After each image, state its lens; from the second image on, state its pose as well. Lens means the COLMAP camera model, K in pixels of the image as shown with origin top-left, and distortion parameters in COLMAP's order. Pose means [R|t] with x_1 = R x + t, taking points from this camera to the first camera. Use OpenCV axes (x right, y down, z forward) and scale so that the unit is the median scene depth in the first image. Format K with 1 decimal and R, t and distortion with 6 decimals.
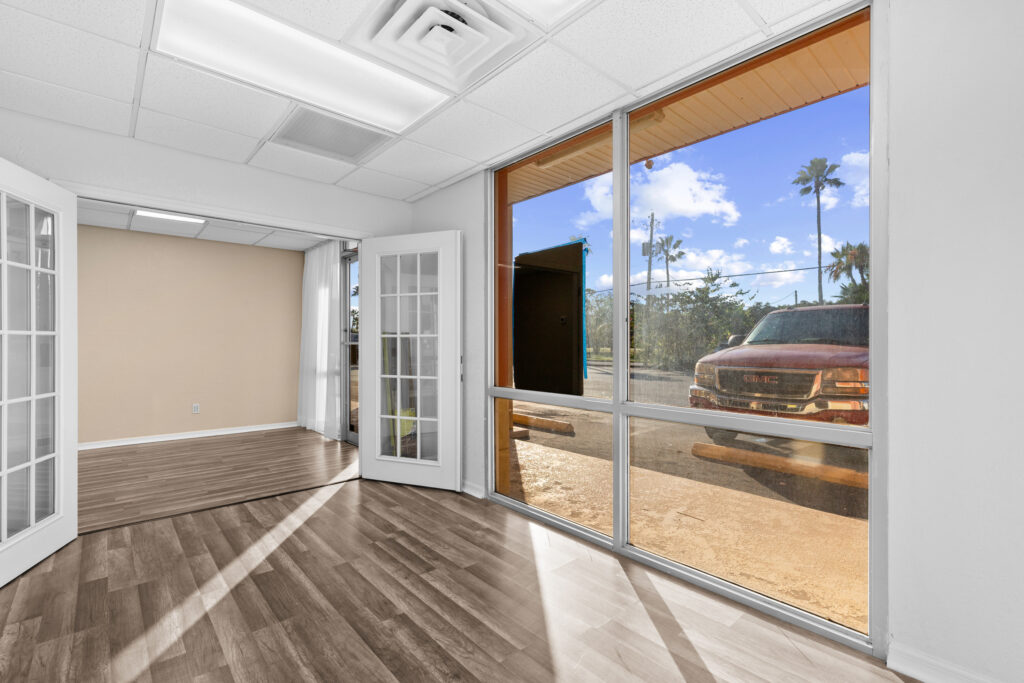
lens RADIAL K [[460.4, 0, 506.0], [0, 460.4, 337.4], [0, 0, 1]] dist [0.005733, -0.000843]
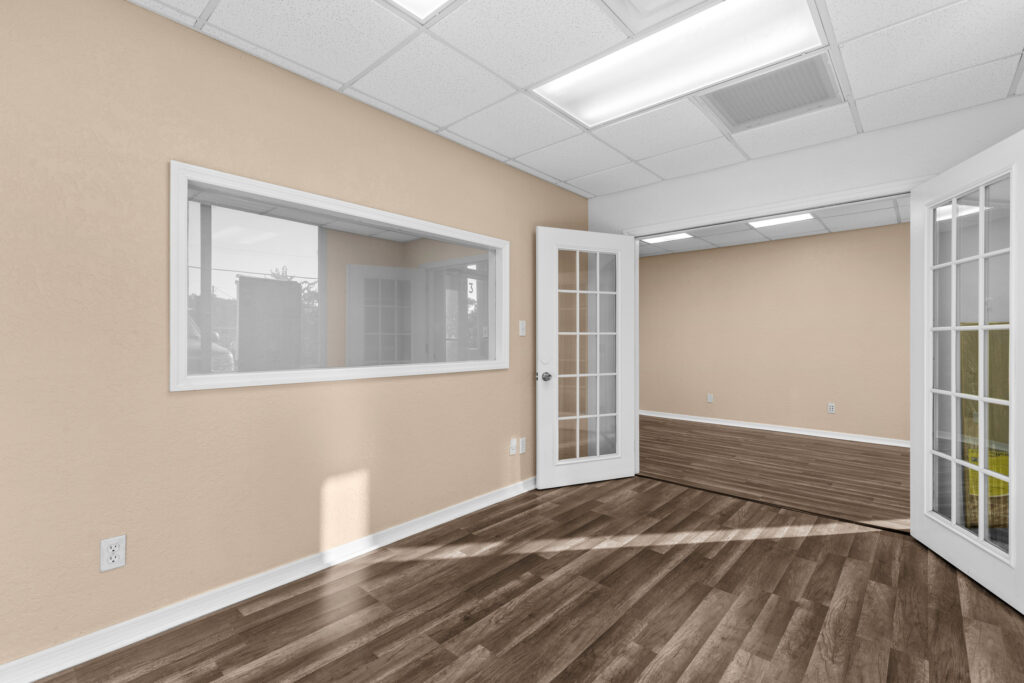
lens RADIAL K [[460.4, 0, 511.0], [0, 460.4, 335.5], [0, 0, 1]] dist [0.005733, -0.000843]
pose [[0.118753, -0.008846, -0.992884, 0.424060], [0.011476, 0.999906, -0.007536, 0.004902], [0.992857, -0.010499, 0.118844, 0.443288]]
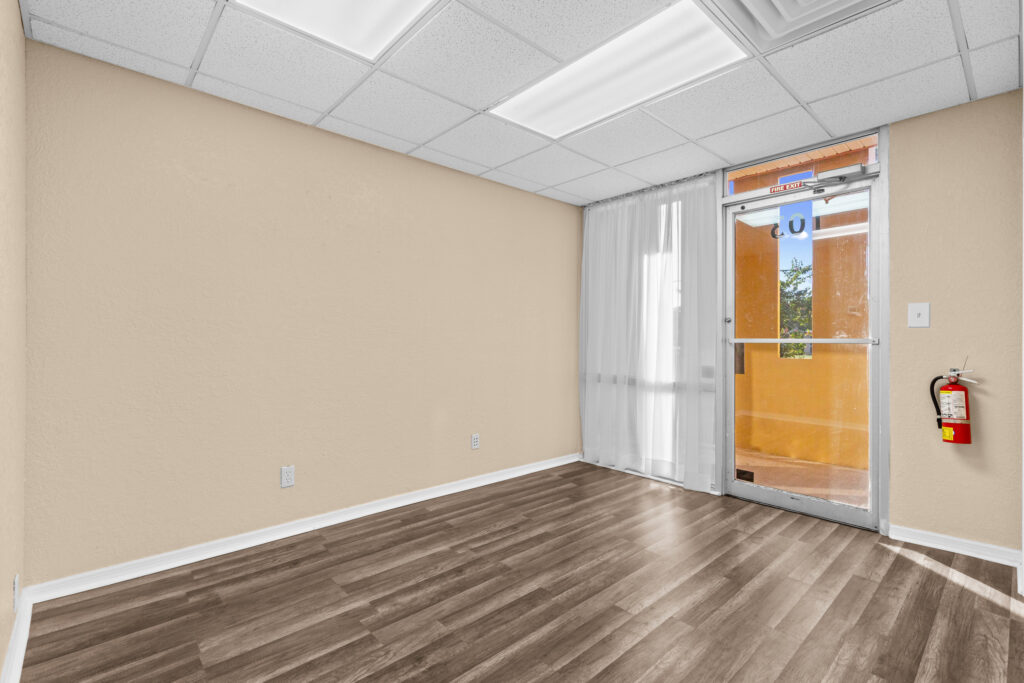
lens RADIAL K [[460.4, 0, 507.3], [0, 460.4, 347.3], [0, 0, 1]] dist [0.005733, -0.000843]
pose [[0.999922, 0.000096, 0.012501, -1.279747], [-0.000457, 0.999582, 0.028918, 0.006700], [-0.012493, -0.028921, 0.999504, 0.722336]]
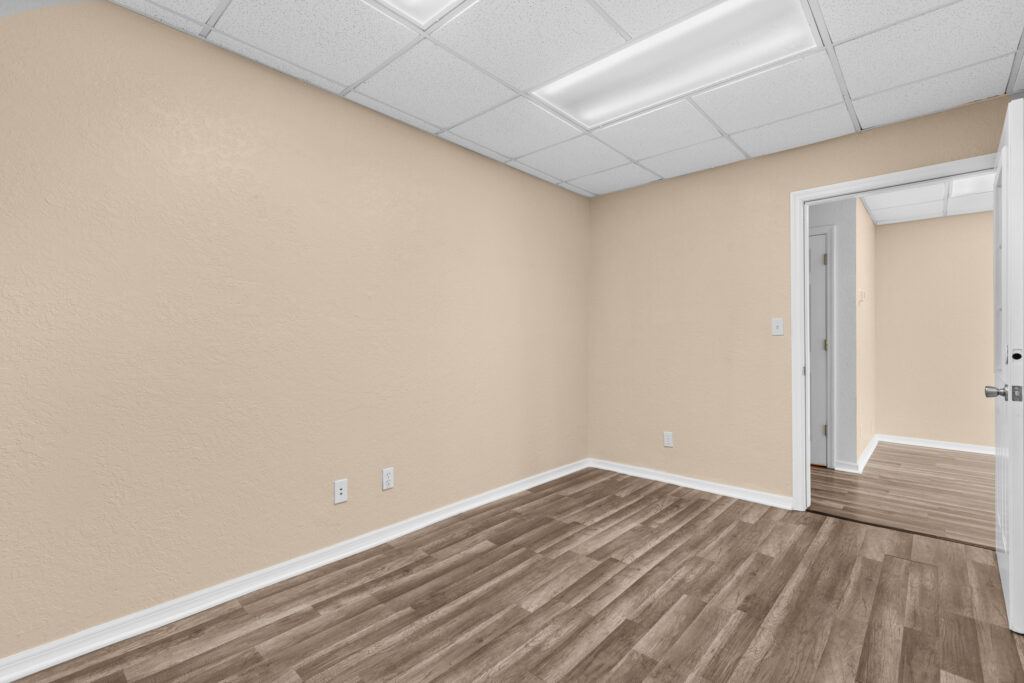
lens RADIAL K [[460.4, 0, 516.1], [0, 460.4, 336.1], [0, 0, 1]] dist [0.005733, -0.000843]
pose [[0.108313, -0.008150, -0.994083, -0.319963], [0.015585, 0.999857, -0.006500, -0.002715], [0.993995, -0.014789, 0.108425, -0.196741]]
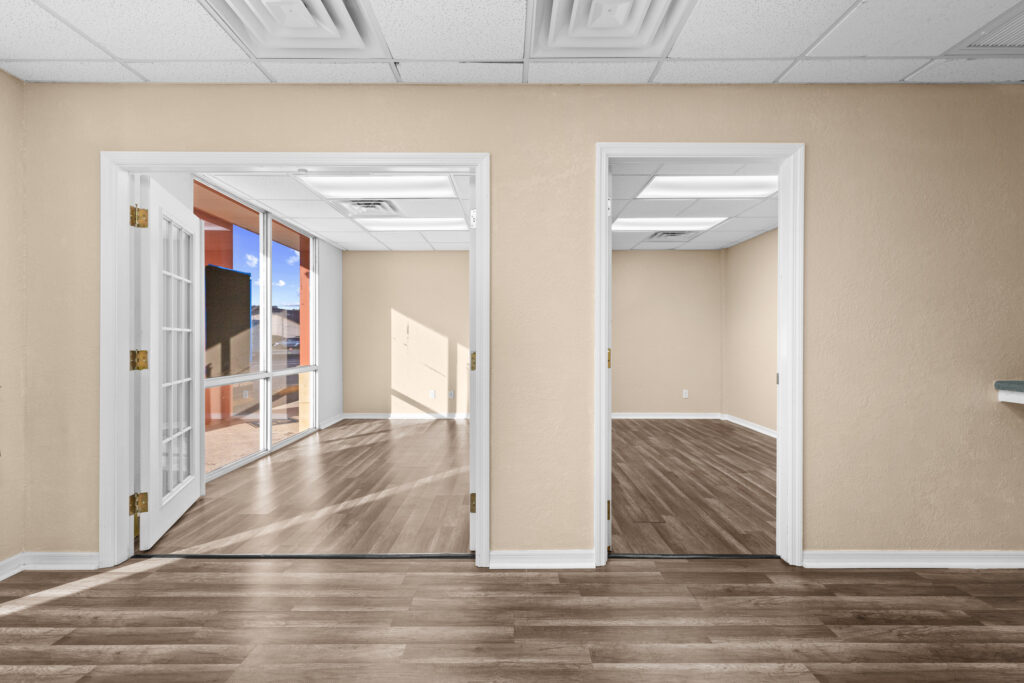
lens RADIAL K [[460.4, 0, 511.8], [0, 460.4, 341.3], [0, 0, 1]] dist [0.005733, -0.000843]
pose [[-0.751222, -0.003610, 0.660040, -1.529529], [-0.009626, 0.999939, -0.005487, 0.021022], [-0.659979, -0.010476, -0.751211, 1.579979]]
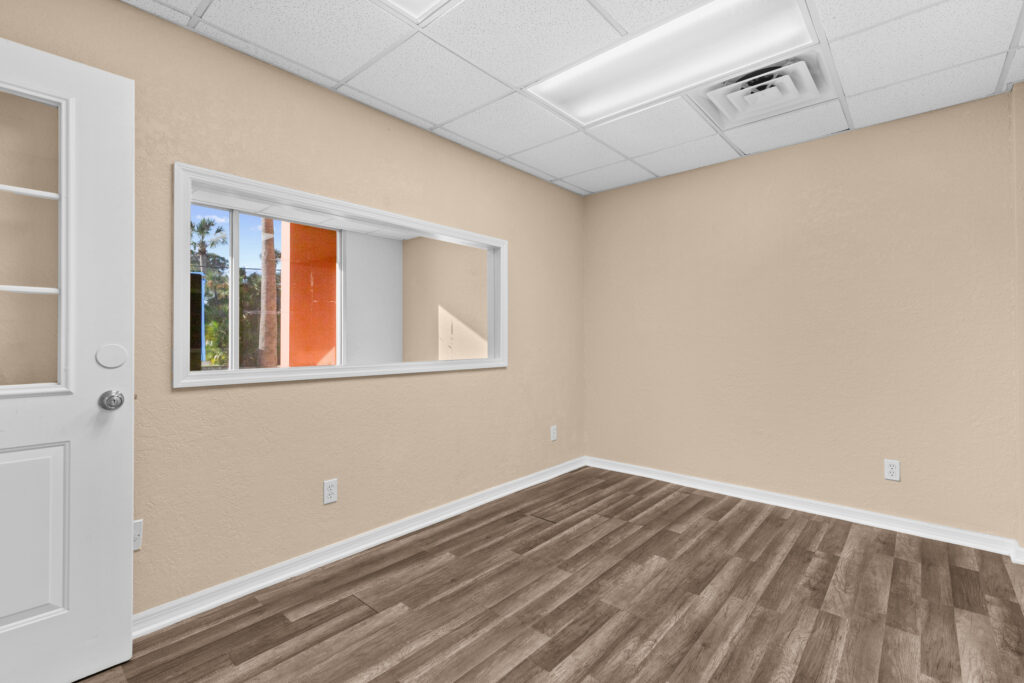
lens RADIAL K [[460.4, 0, 514.0], [0, 460.4, 336.7], [0, 0, 1]] dist [0.005733, -0.000843]
pose [[-0.117681, 0.010601, 0.992995, -1.519816], [-0.010366, 0.999875, -0.011903, 0.006783], [-0.992997, -0.011694, -0.117557, 0.140333]]
